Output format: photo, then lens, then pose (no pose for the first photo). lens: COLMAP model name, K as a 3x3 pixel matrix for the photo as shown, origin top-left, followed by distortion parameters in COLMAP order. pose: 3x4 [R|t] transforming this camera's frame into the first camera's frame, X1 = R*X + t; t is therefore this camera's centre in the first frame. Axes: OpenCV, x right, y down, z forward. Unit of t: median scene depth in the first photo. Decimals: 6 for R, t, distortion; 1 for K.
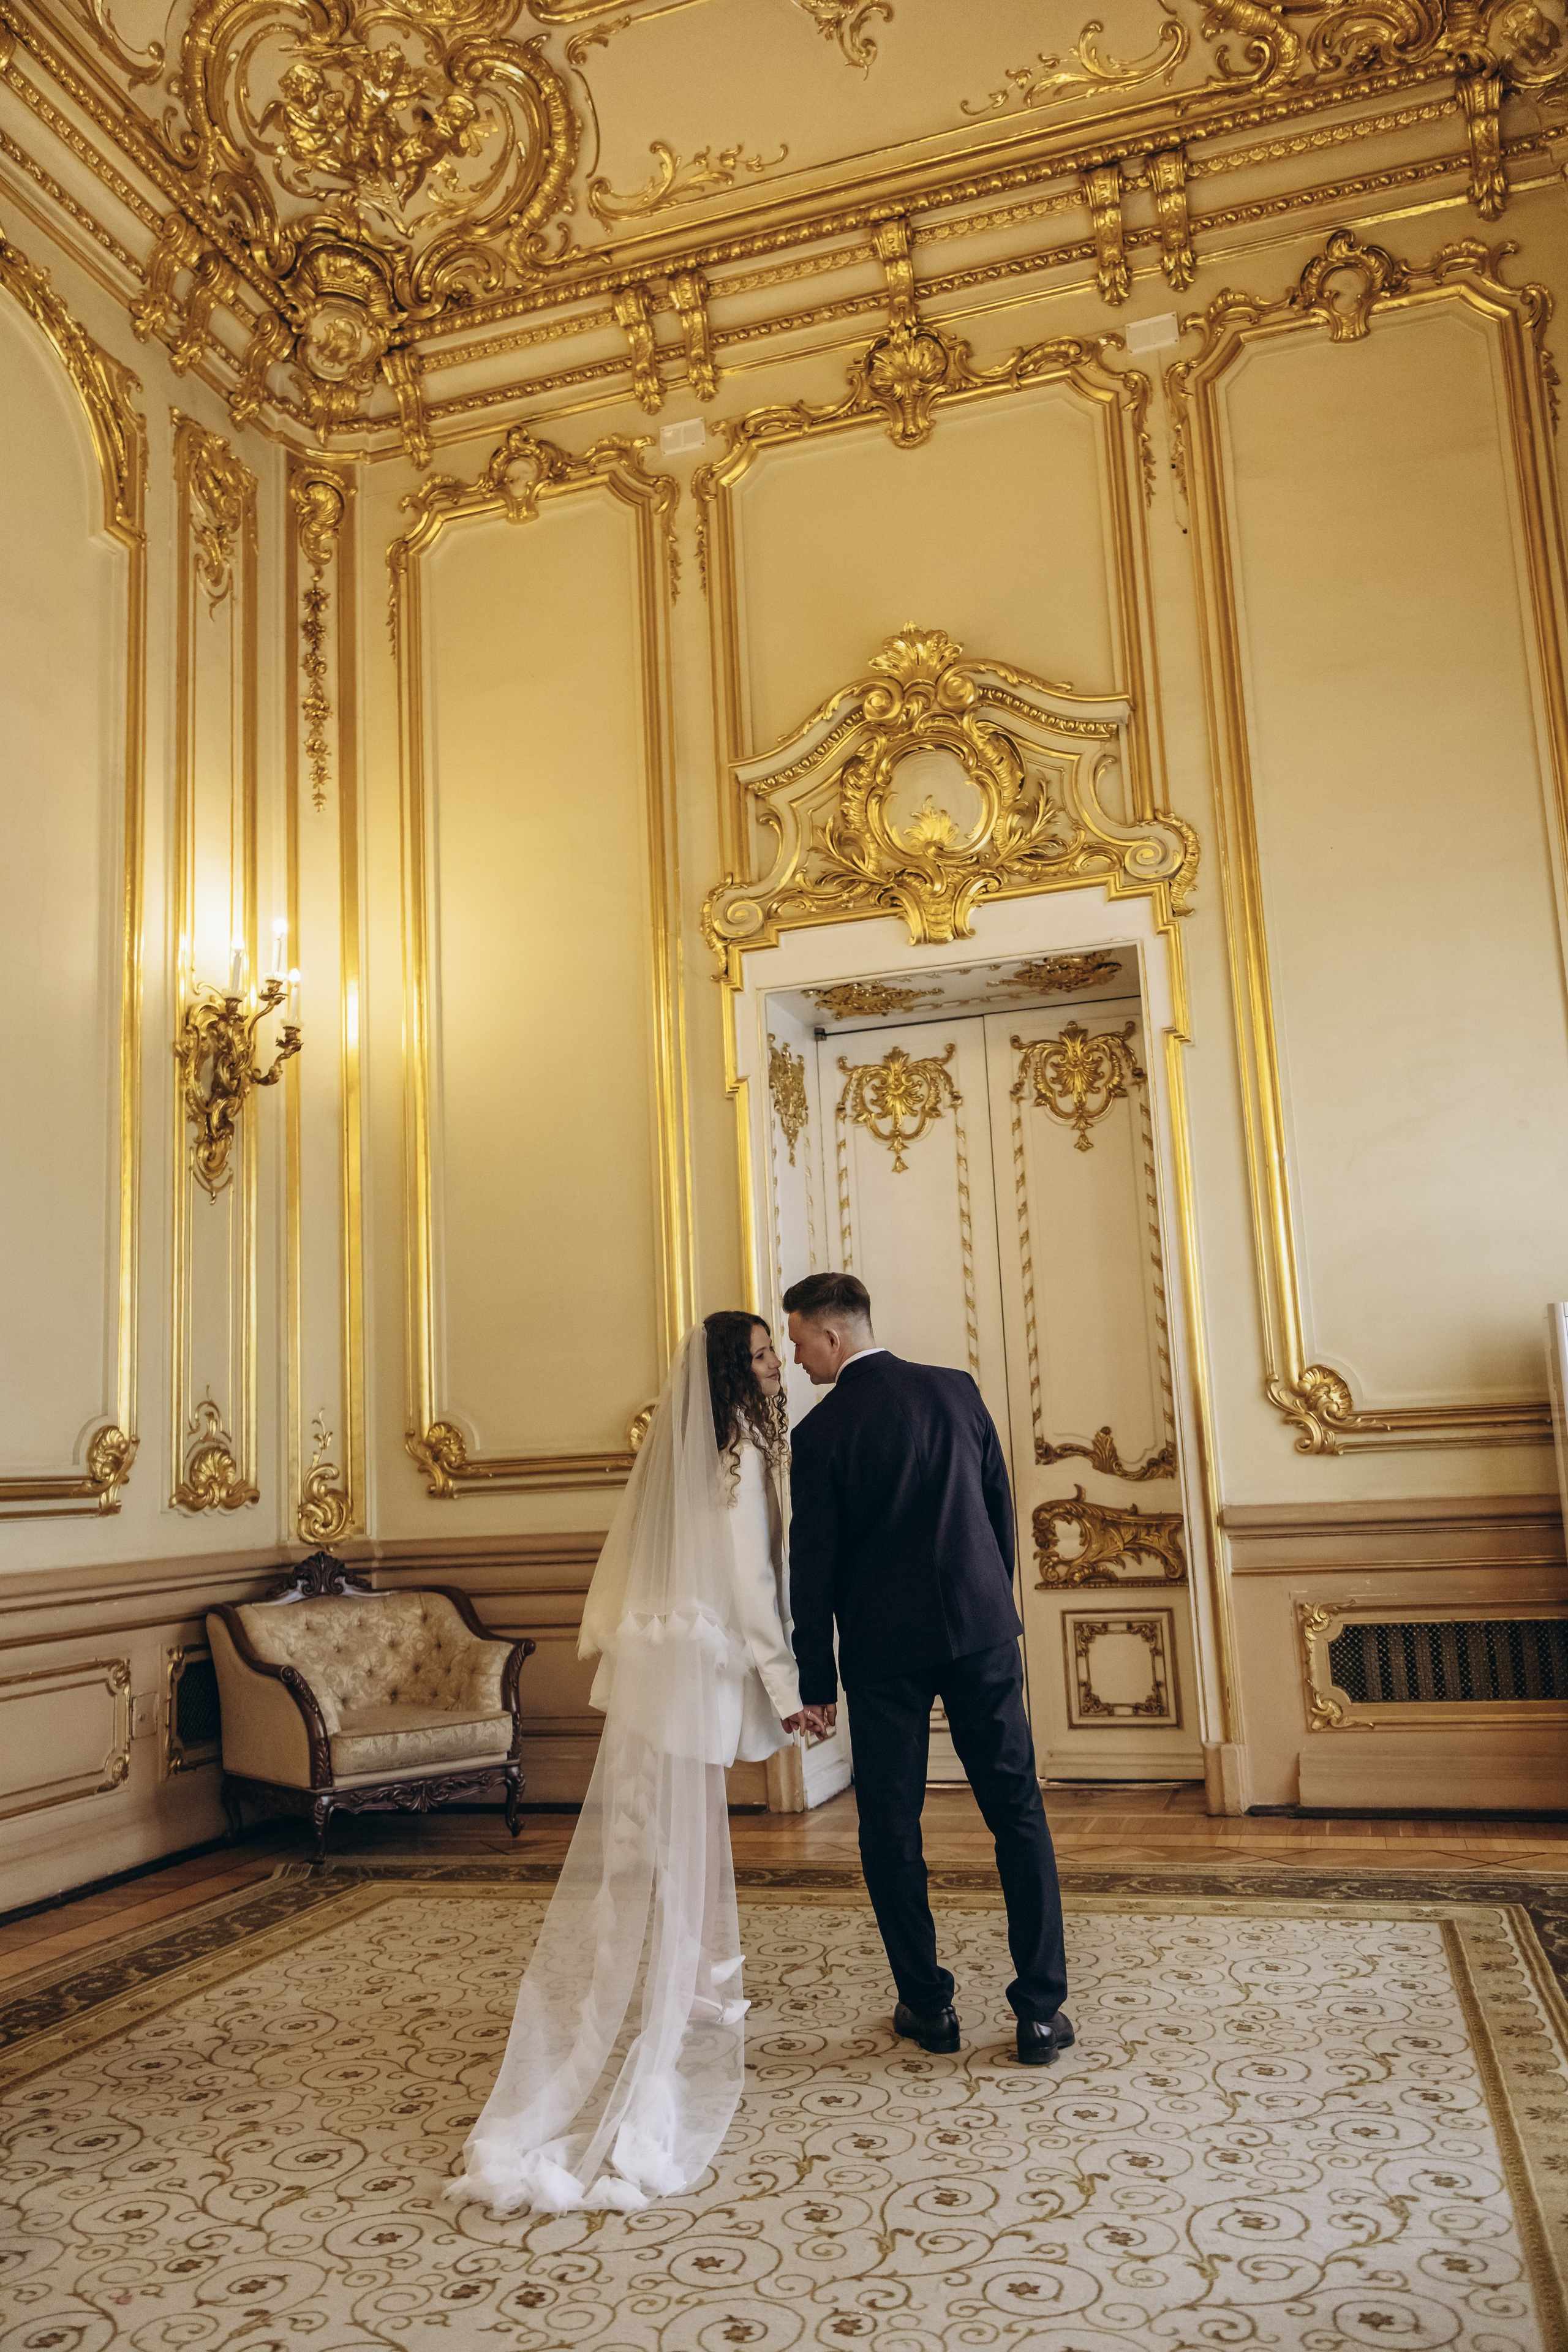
lens RADIAL K [[1814.5, 0, 772.0], [0, 1814.5, 1175.3], [0, 0, 1]] dist [0.020623, -0.038962]
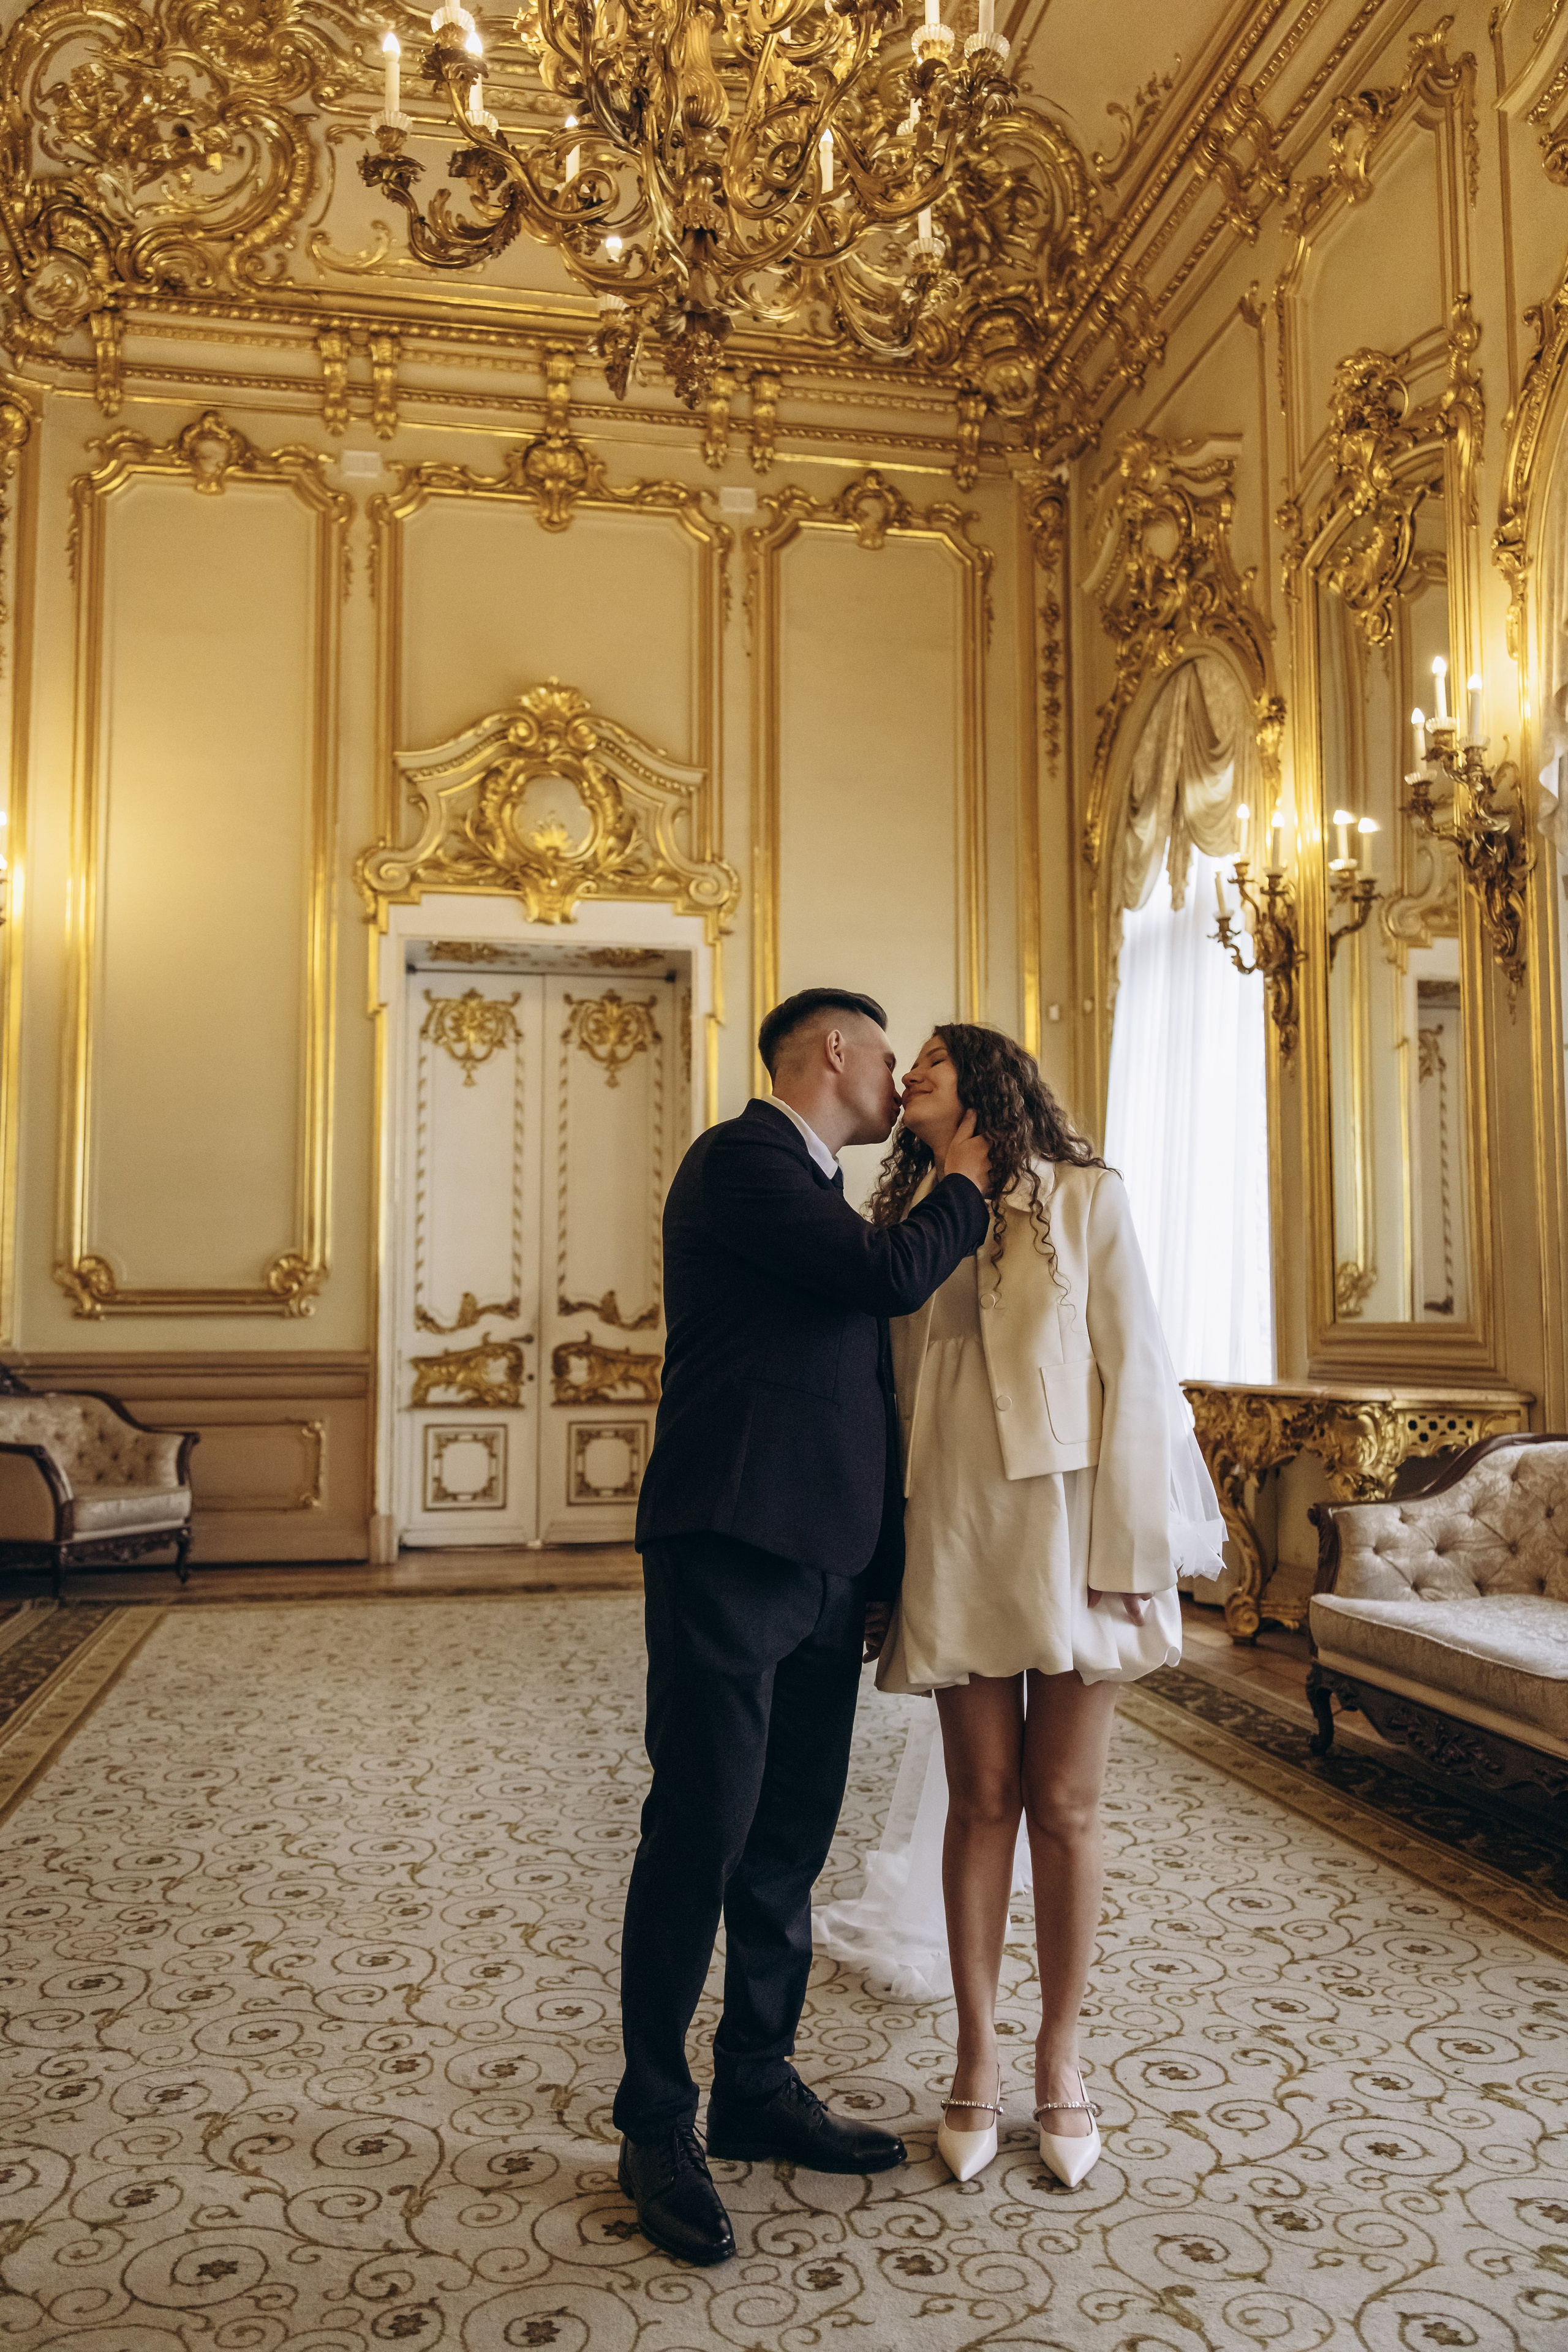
lens RADIAL K [[1814.5, 0, 795.2], [0, 1814.5, 1179.9], [0, 0, 1]] dist [0.020623, -0.038962]
pose [[0.874960, 0.084083, 0.476838, -0.351666], [-0.117266, 0.992287, 0.040198, -0.015489], [-0.469780, -0.091088, 0.878072, -0.258041]]
